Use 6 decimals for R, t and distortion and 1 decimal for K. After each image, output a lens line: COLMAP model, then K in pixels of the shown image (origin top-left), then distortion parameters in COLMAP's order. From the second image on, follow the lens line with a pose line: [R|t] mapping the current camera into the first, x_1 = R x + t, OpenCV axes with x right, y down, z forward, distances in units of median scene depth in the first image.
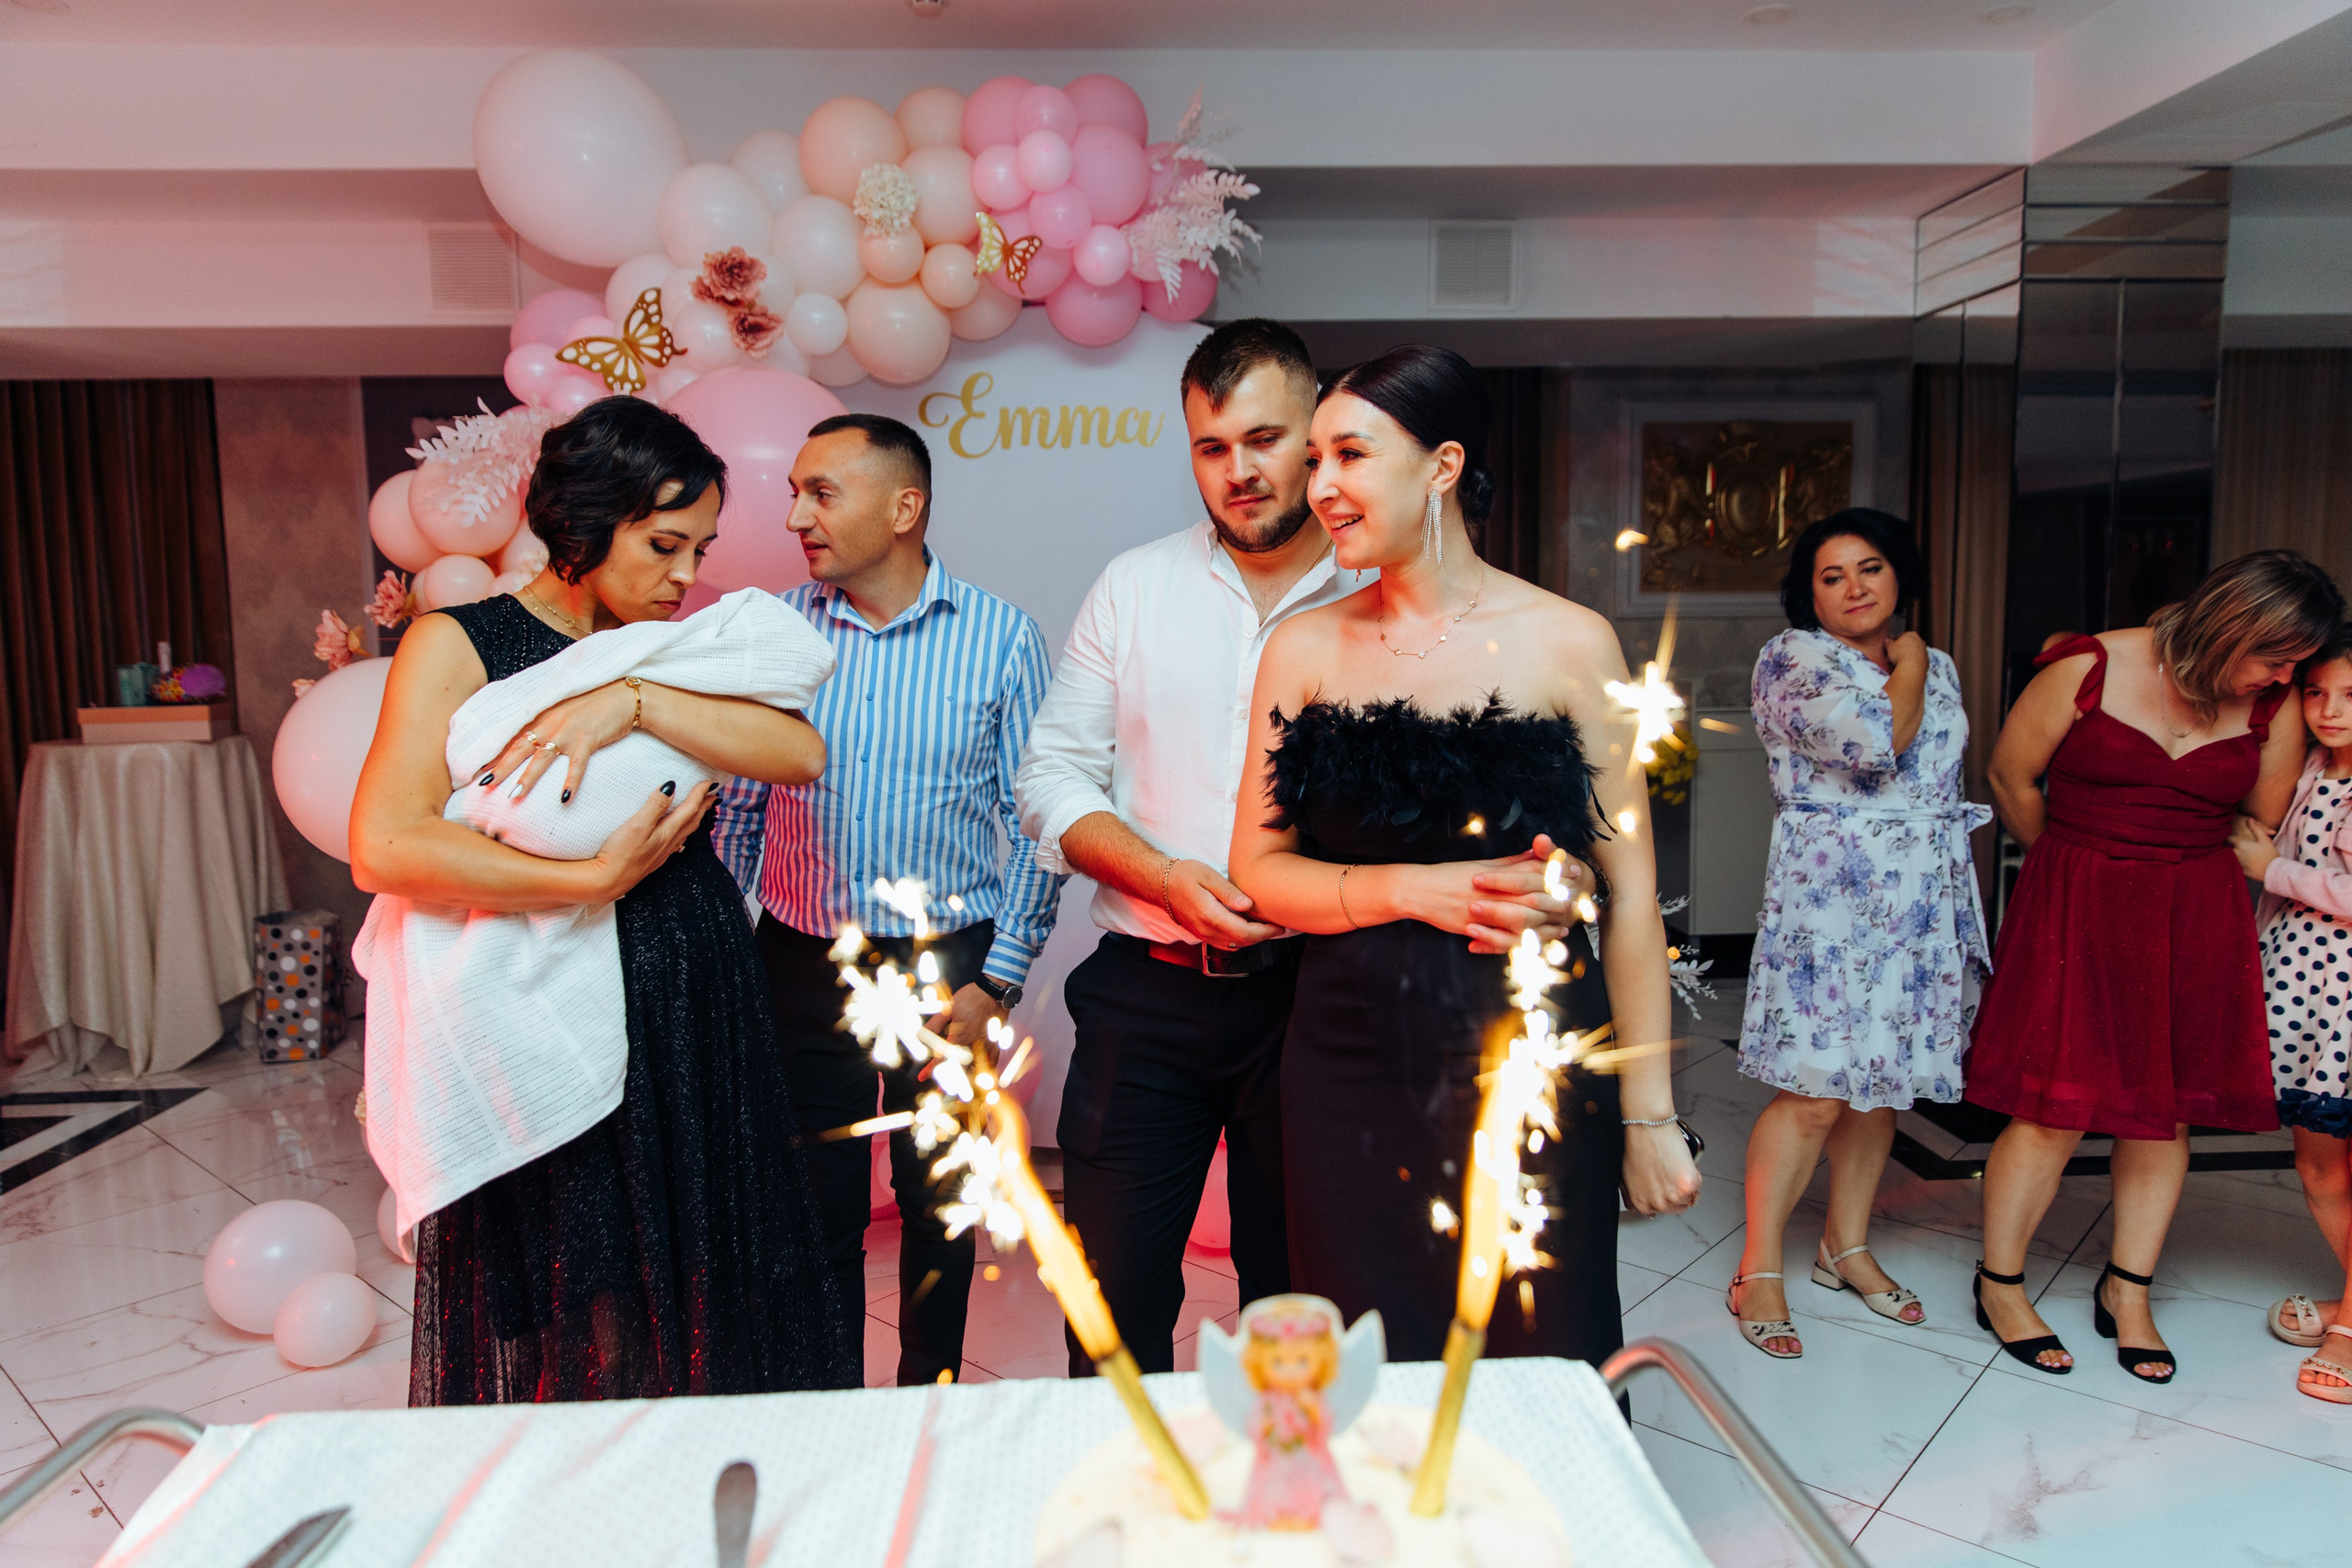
lens RADIAL K [[1560.0, 0, 1188.2], [0, 1560.0, 782.1], [0, 0, 1]] dist [-0.001195, 0.002816]
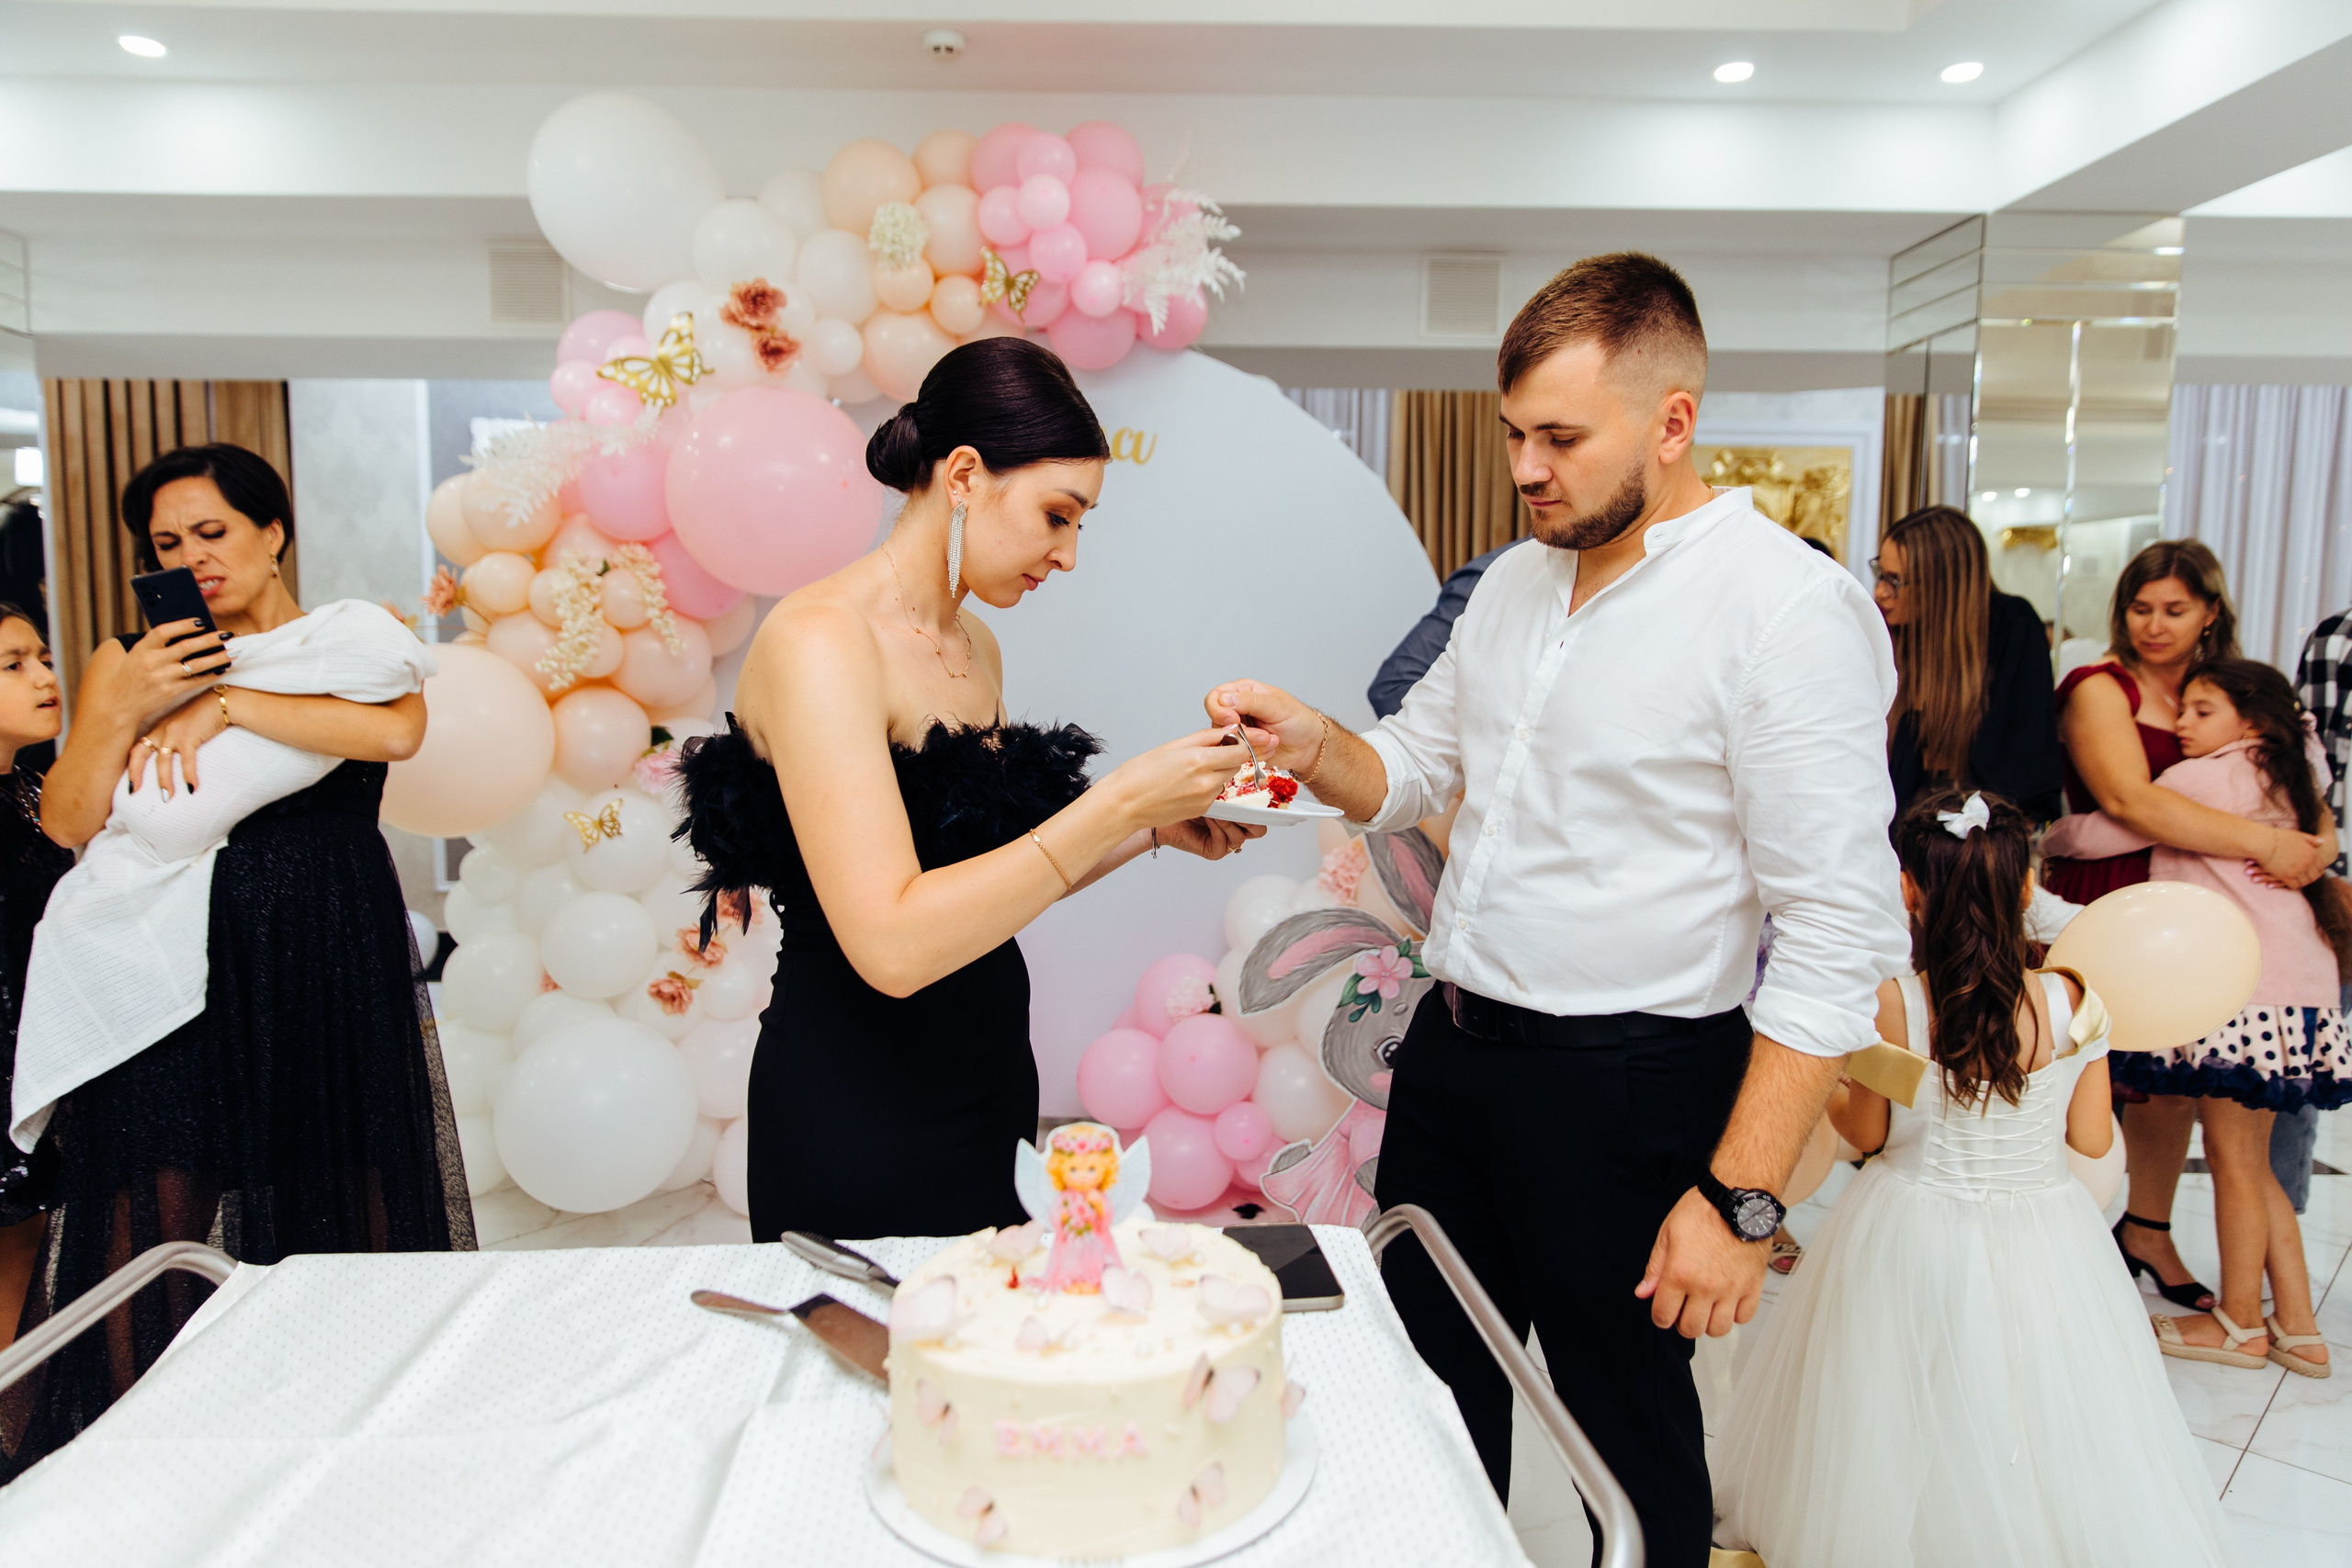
lens RADIAL K [[1578.4, 0, 1169.1], [0, 1578.4, 790.6], [0, 0, 1]] dist [-0.000006, -0.000391]
pose [[0.998977, 0.027468, -0.035924, 0.044645], [-0.027454, 0.999623, 0.000865, 0.008524], [0.035934, 0.000122, 0.999354, -0.094727]]
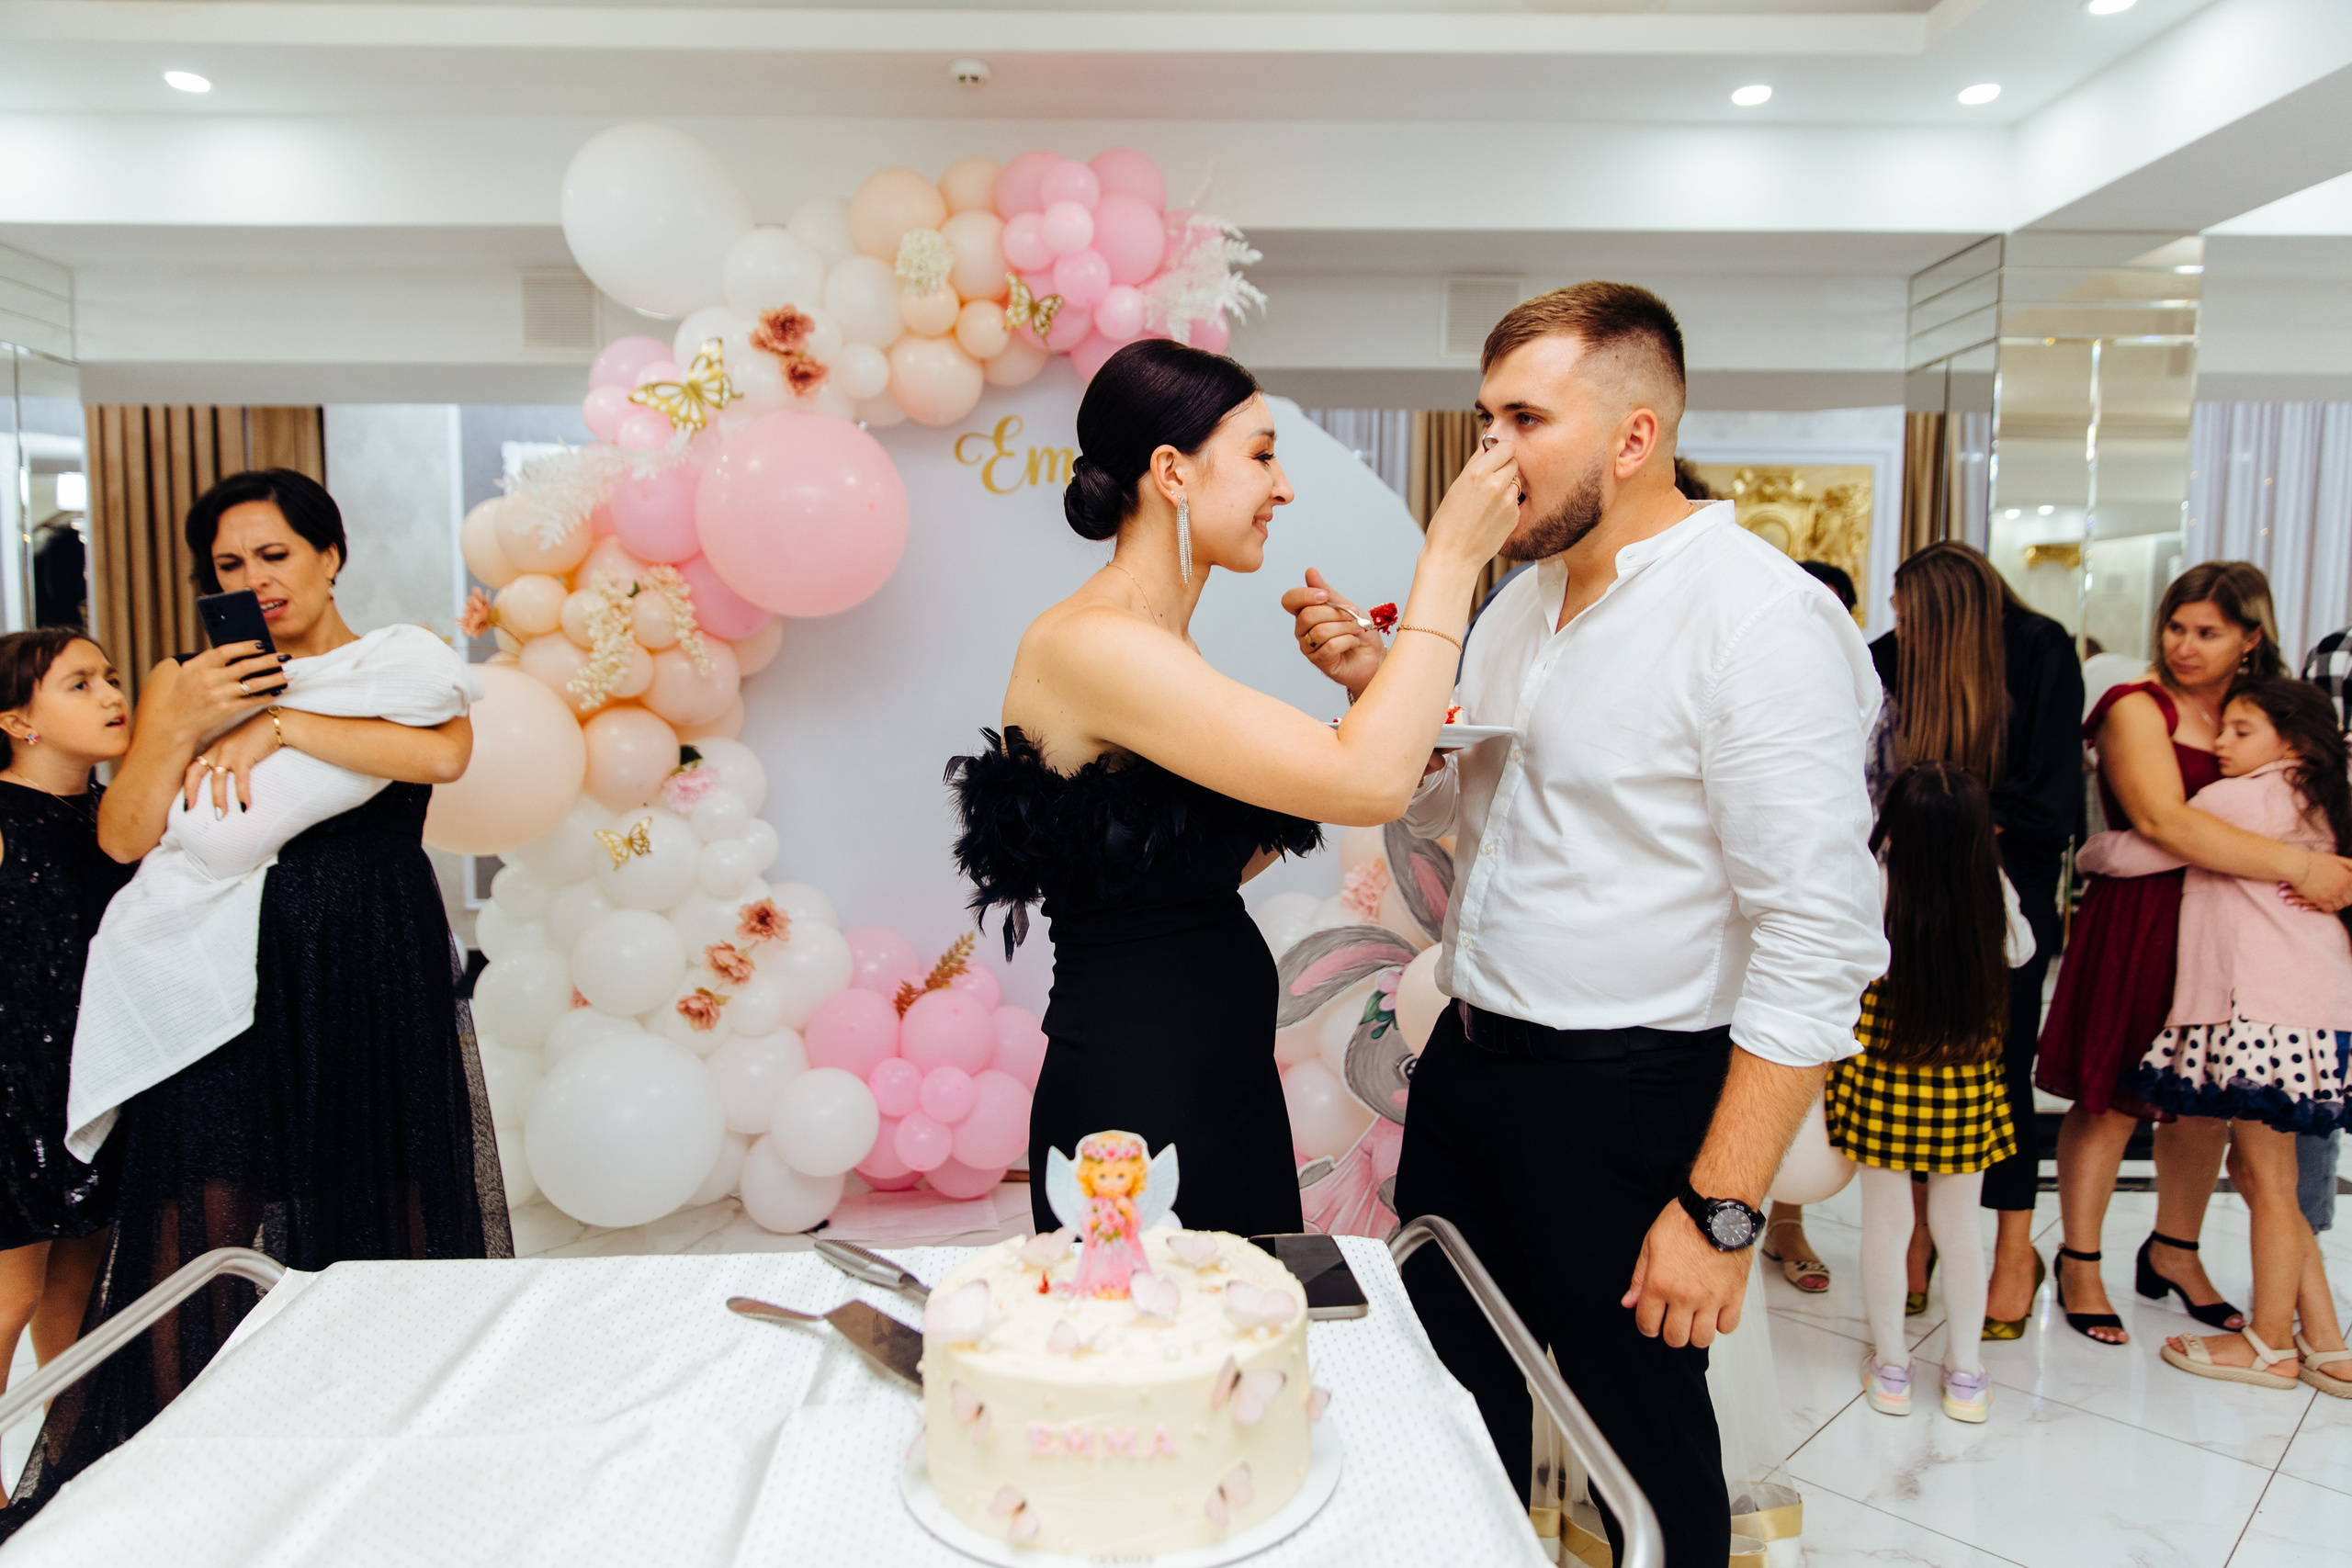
lens RADIAL K [[1578.4, 0, 1169.1], [0, 1578.4, 790.6], [0, 0, 1]] dist [-0.000006, -0.000391]
pose [[0.998431, 0.026053, -0.049557, 0.043680], [-0.026619, 0.999587, -0.010792, 0.009240], [0.049256, 0.012095, 0.998713, -0.103548]]
